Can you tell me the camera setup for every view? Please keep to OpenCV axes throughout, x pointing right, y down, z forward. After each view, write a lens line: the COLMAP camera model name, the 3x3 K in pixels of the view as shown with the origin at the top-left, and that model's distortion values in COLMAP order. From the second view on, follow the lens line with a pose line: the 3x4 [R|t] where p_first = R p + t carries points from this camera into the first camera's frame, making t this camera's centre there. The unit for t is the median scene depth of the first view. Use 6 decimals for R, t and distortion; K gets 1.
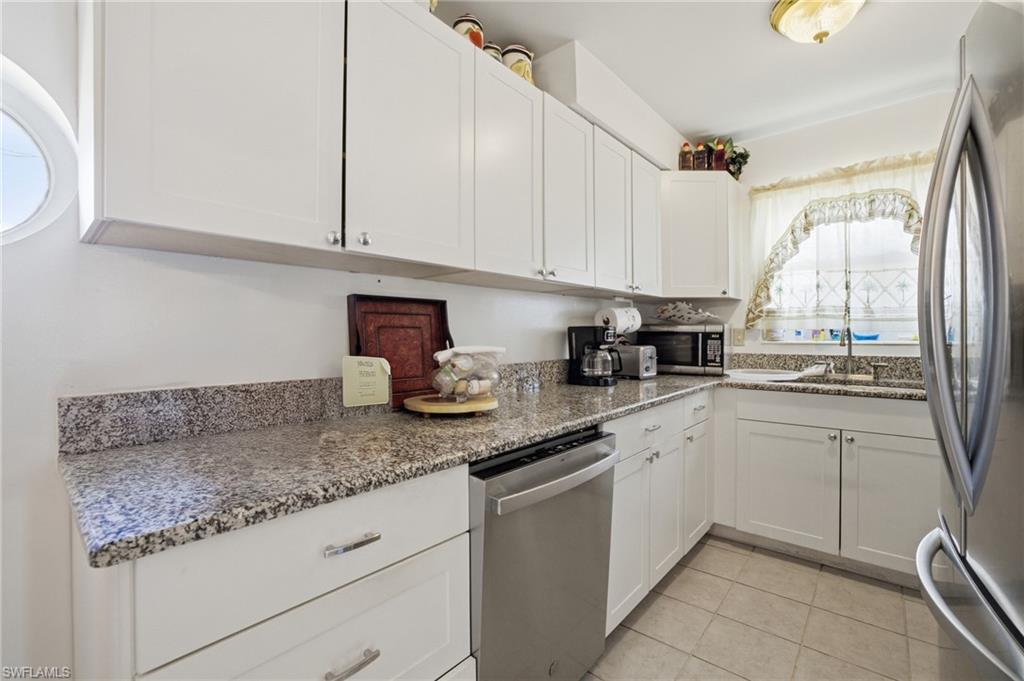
lens RADIAL K [[447.1, 0, 510.3], [0, 447.1, 334.9], [0, 0, 1]] dist [-0.041366, 0.014471]
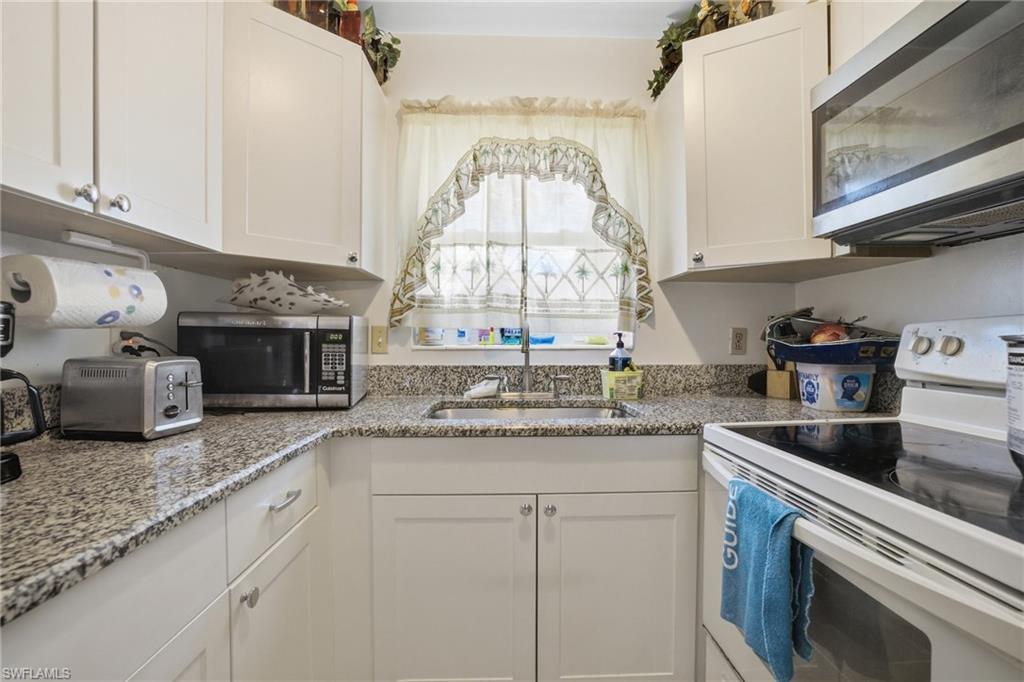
lens RADIAL K [[449.9, 0, 518.9], [0, 449.9, 339.9], [0, 0, 1]] dist [-0.042323, 0.014178]
pose [[0.727136, 0.004564, 0.686478, 0.262306], [-0.002517, 0.999989, -0.003983, 0.008696], [-0.686489, 0.001168, 0.727139, 0.471730]]
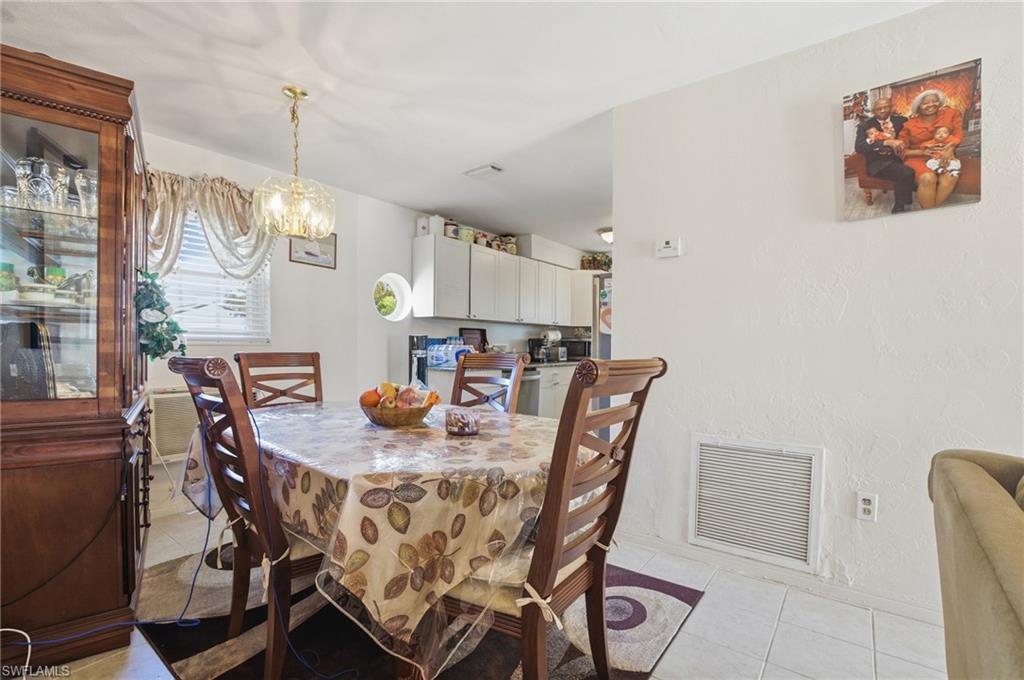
lens RADIAL K [[449.9, 0, 518.9], [0, 449.9, 338.9], [0, 0, 1]] dist [-0.042323, 0.014178]
pose [[0.996459, 0.012012, 0.083221, -0.120645], [-0.010761, 0.999823, -0.015463, 0.020276], [-0.083392, 0.014513, 0.996411, -1.359556]]
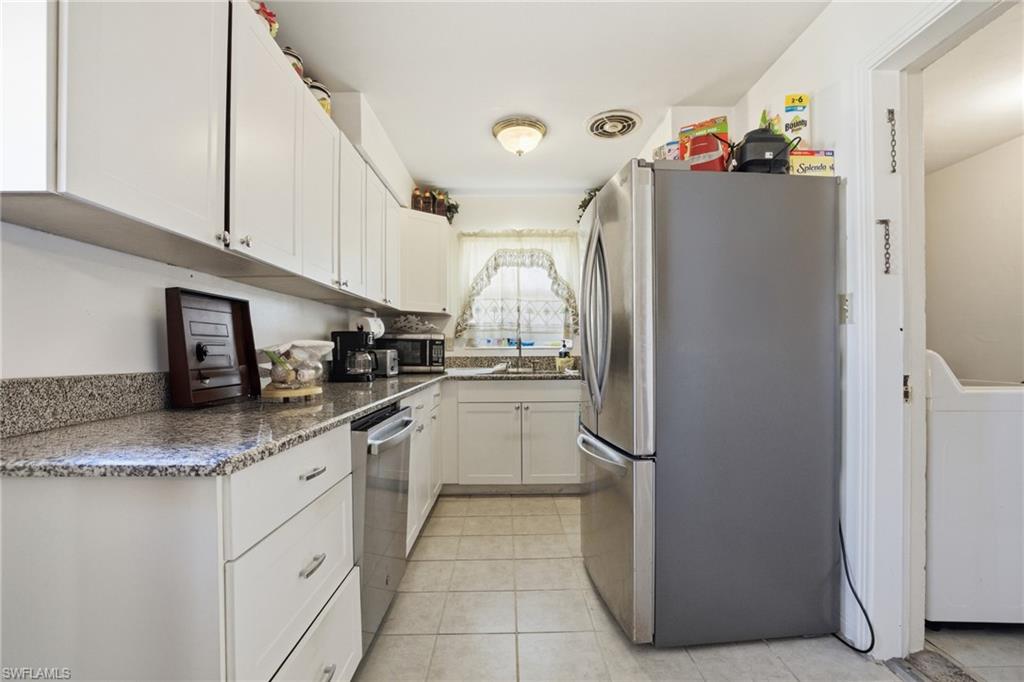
lens RADIAL K [[456.0, 0, 516.5], [0, 456.0, 347.0], [0, 0, 1]] dist [-0.016189, 0.014705]
pose [[0.746453, 0.004746, 0.665421, -0.268373], [0.002888, 0.999942, -0.010372, 0.031891], [-0.665432, 0.009664, 0.746396, -0.155176]]
